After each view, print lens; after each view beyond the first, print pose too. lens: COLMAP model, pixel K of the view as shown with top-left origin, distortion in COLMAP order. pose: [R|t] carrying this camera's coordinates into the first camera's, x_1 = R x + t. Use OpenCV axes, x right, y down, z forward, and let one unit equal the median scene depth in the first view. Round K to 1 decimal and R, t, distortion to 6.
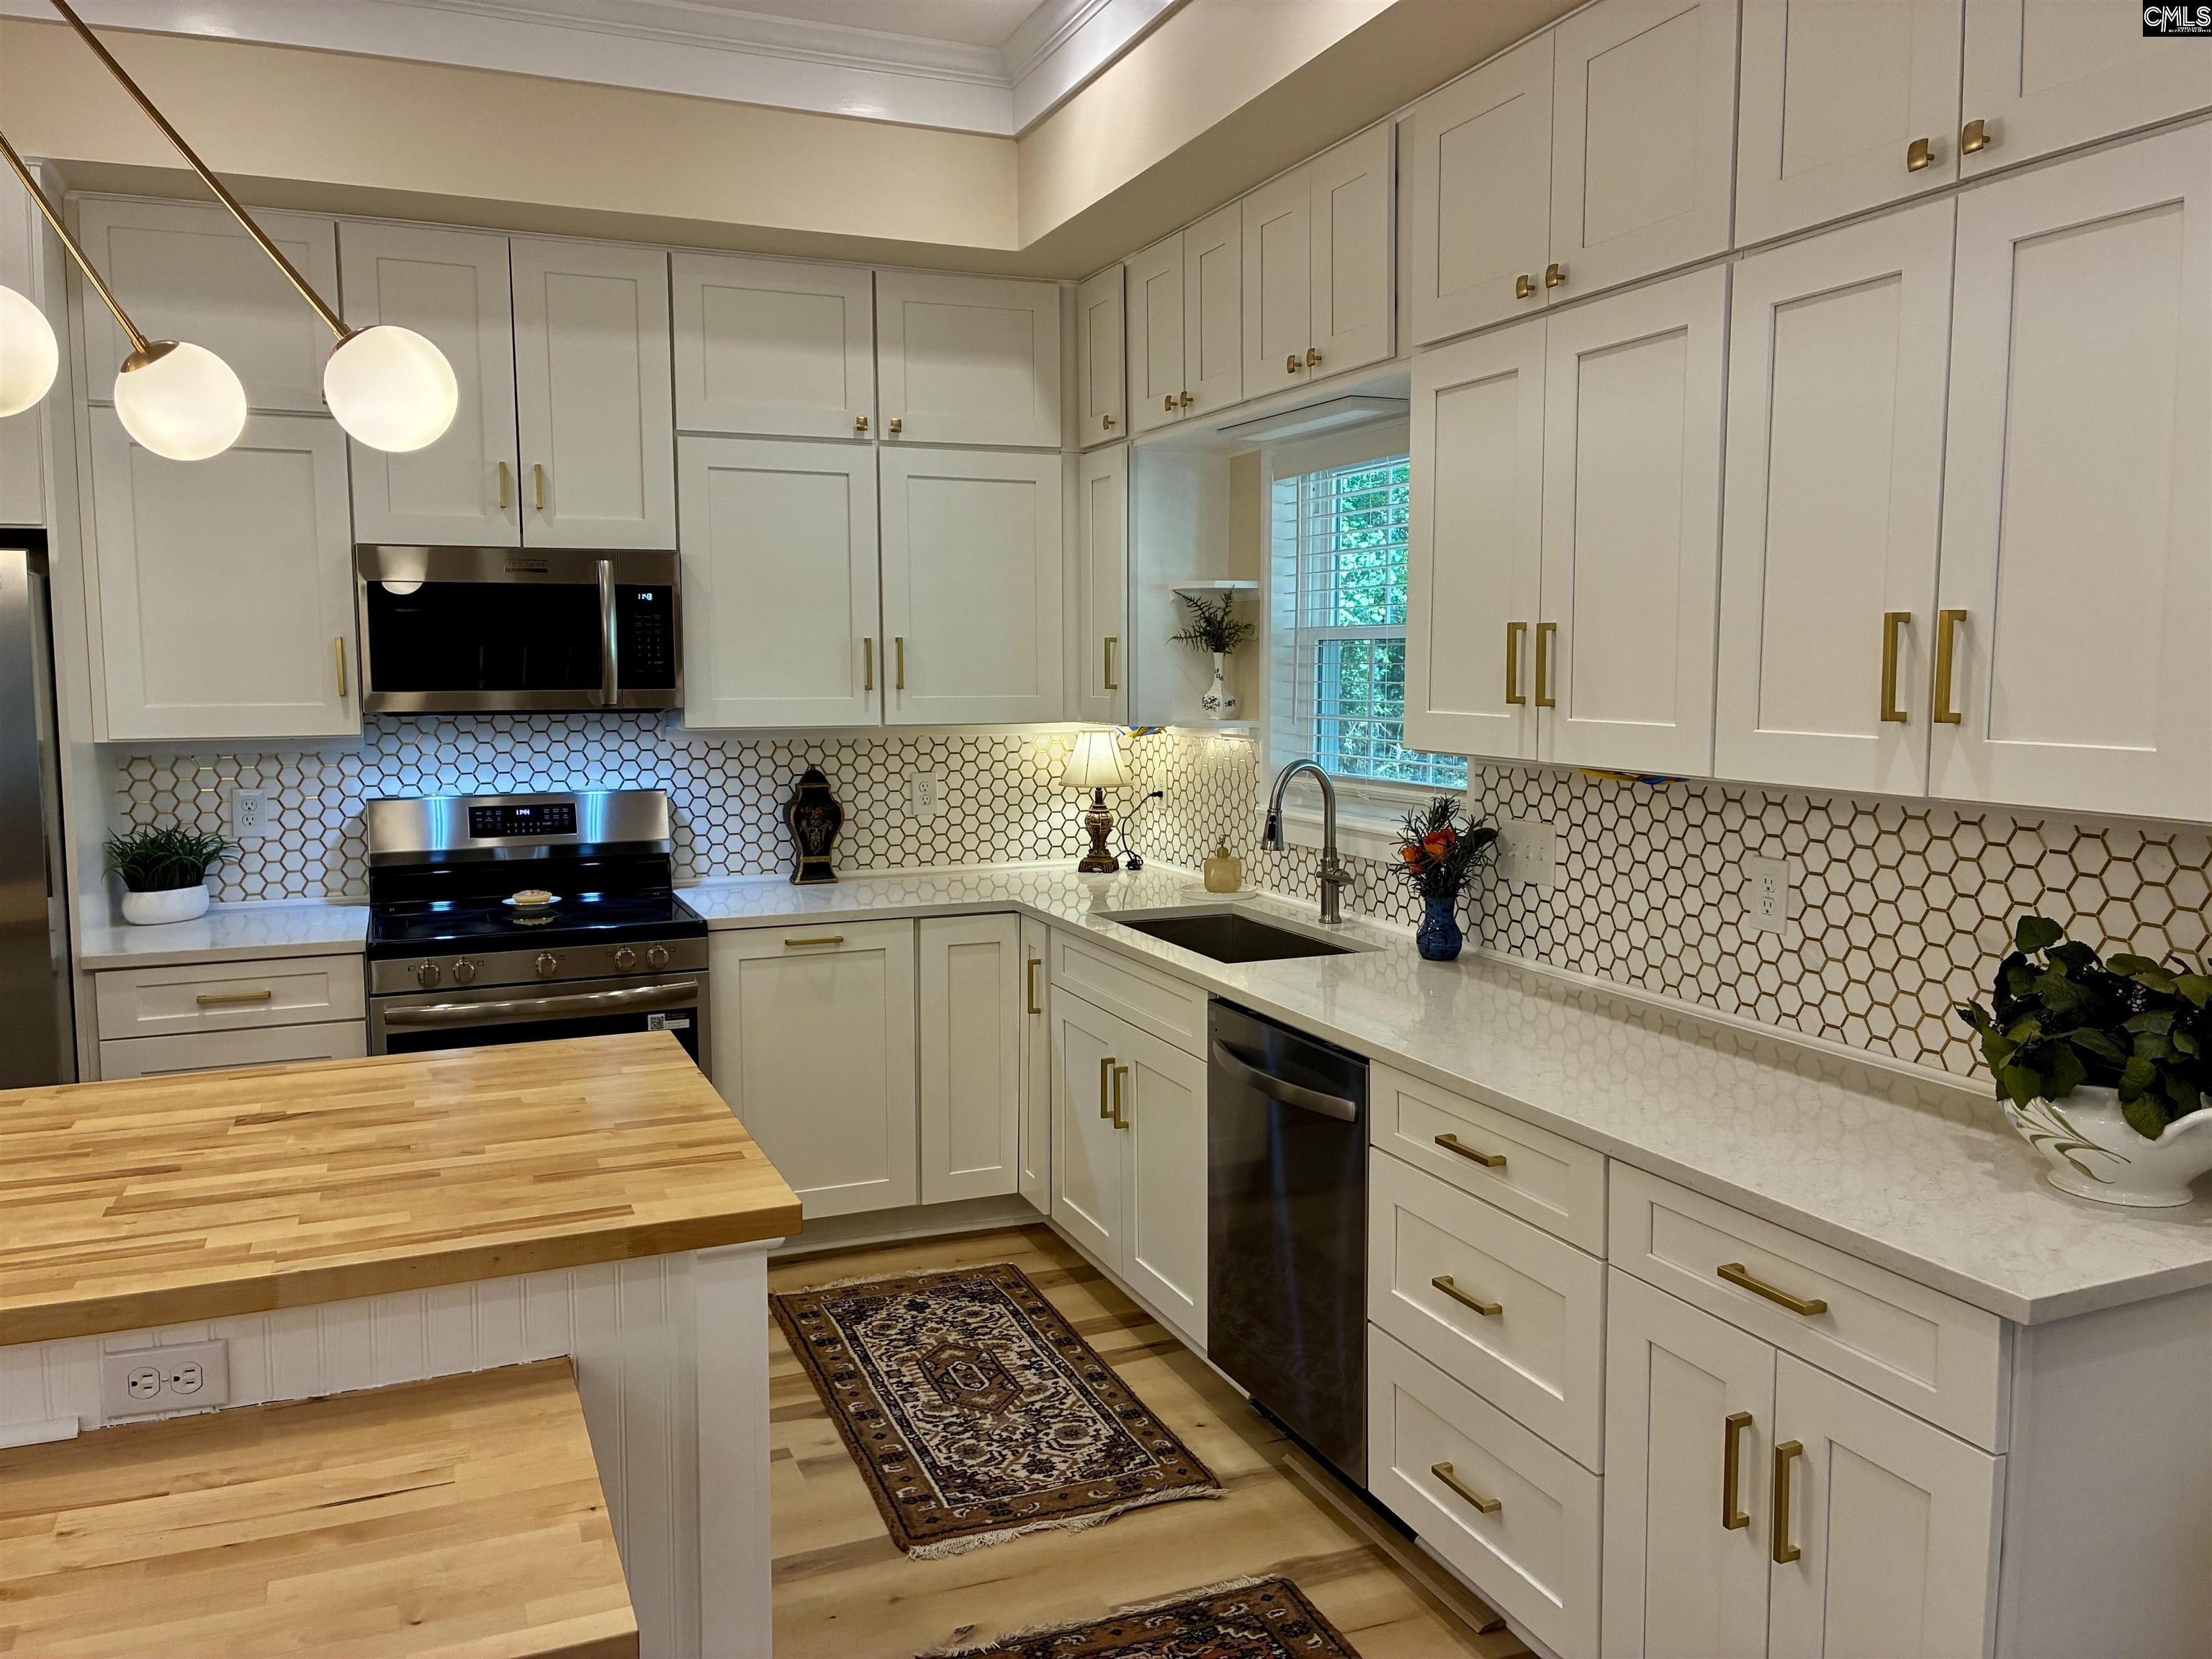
lens RADIAL K [[1667.9, 0, 1104.3], [0, 1667.9, 814.7], [0, 0, 1]] dist [0.047502, -0.046865]
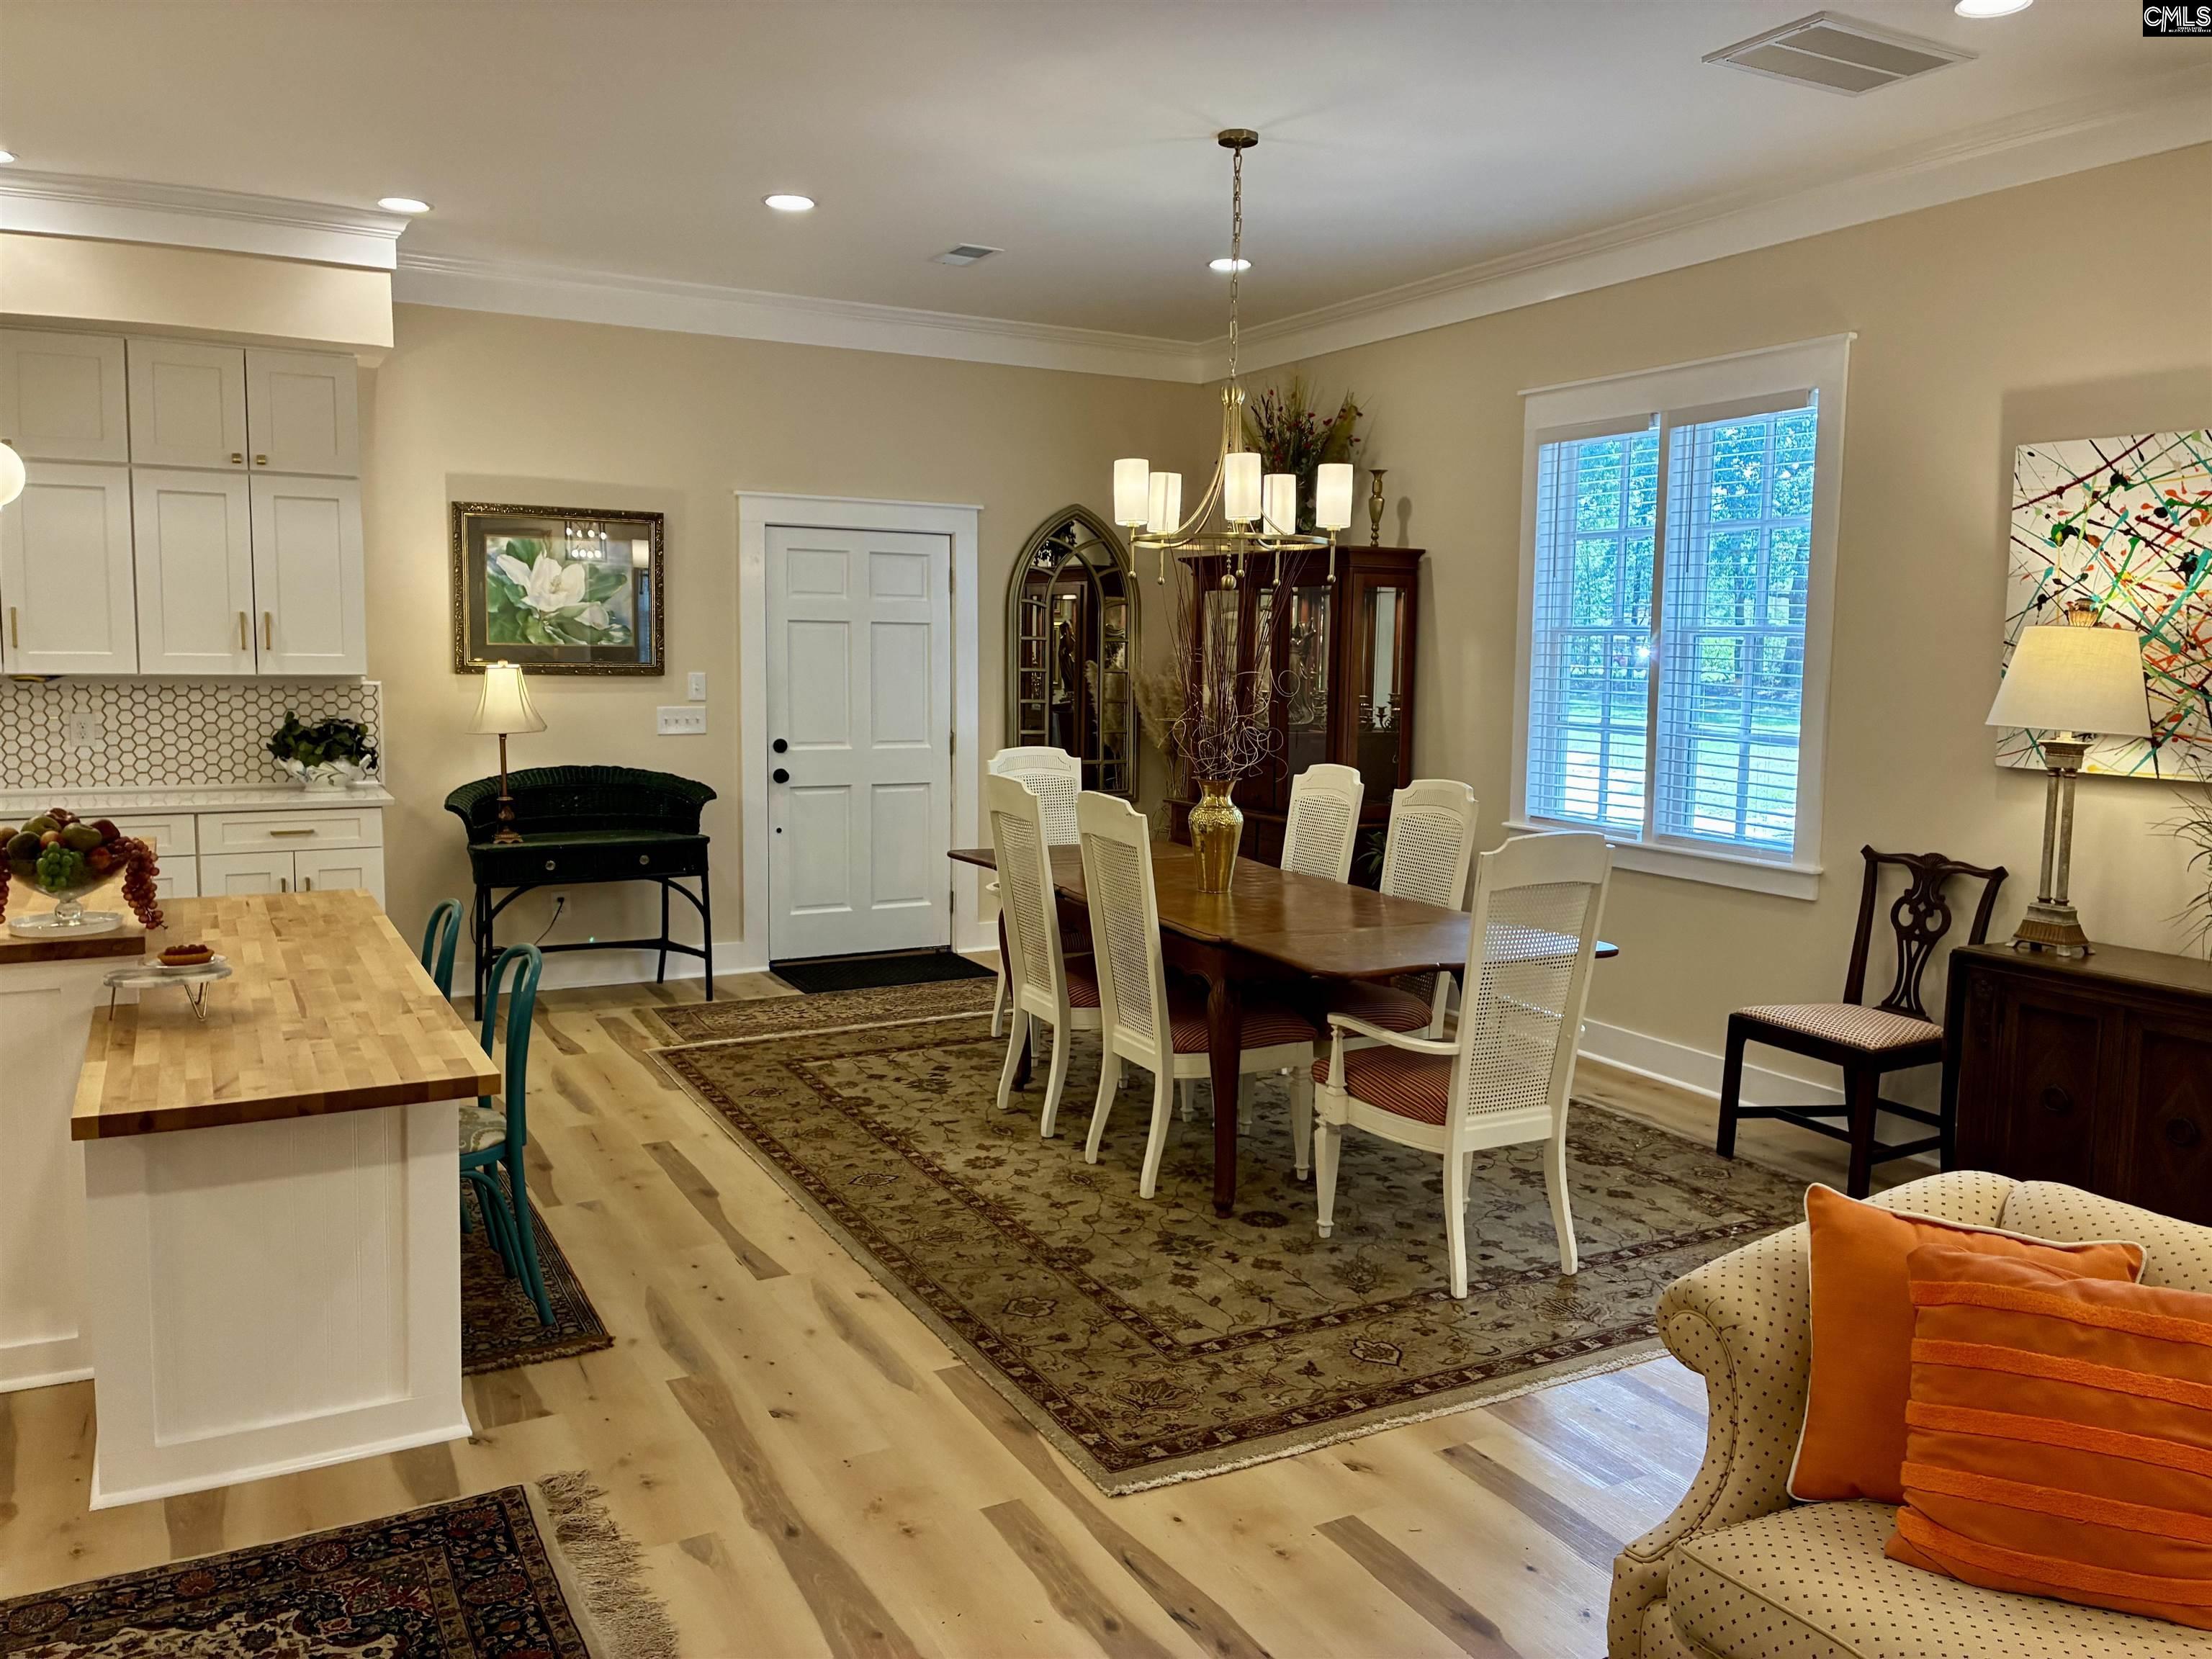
lens RADIAL K [[1667.9, 0, 1122.2], [0, 1667.9, 800.6], [0, 0, 1]] dist [0.047502, -0.046865]
pose [[-0.112759, -0.092057, 0.989349, -1.633457], [0.078863, 0.991729, 0.101266, 0.018465], [-0.990488, 0.089441, -0.104566, -0.113588]]
